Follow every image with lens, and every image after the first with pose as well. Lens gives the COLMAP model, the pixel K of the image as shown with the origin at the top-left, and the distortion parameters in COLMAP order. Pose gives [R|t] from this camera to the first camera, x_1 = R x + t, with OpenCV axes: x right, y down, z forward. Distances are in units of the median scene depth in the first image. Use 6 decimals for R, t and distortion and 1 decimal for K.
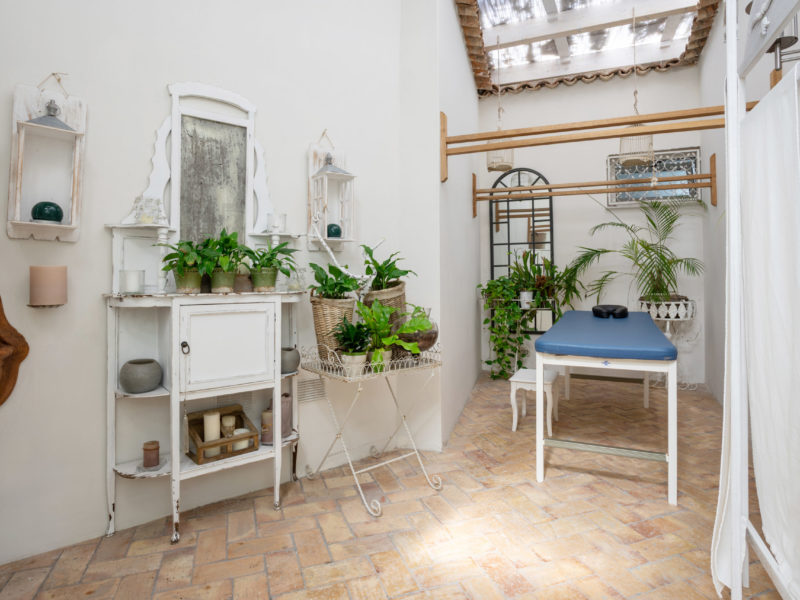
lens RADIAL K [[464.3, 0, 401.0], [0, 464.3, 274.5], [0, 0, 1]] dist [-0.025148, 0.001186]
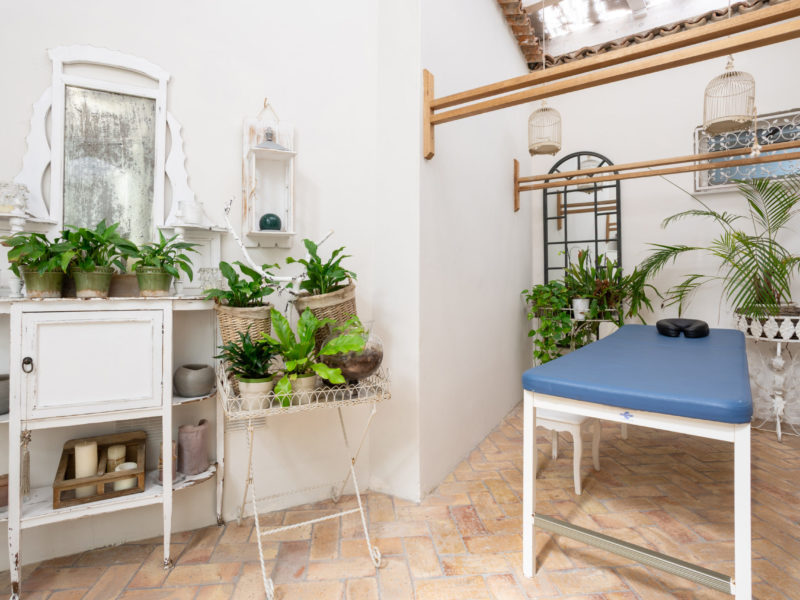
lens RADIAL K [[438.1, 0, 398.4], [0, 438.1, 282.8], [0, 0, 1]] dist [-0.038695, 0.024834]
pose [[0.971329, 0.005612, -0.237675, 0.233491], [-0.003653, 0.999956, 0.008681, 0.004097], [0.237713, -0.007564, 0.971306, 0.288677]]
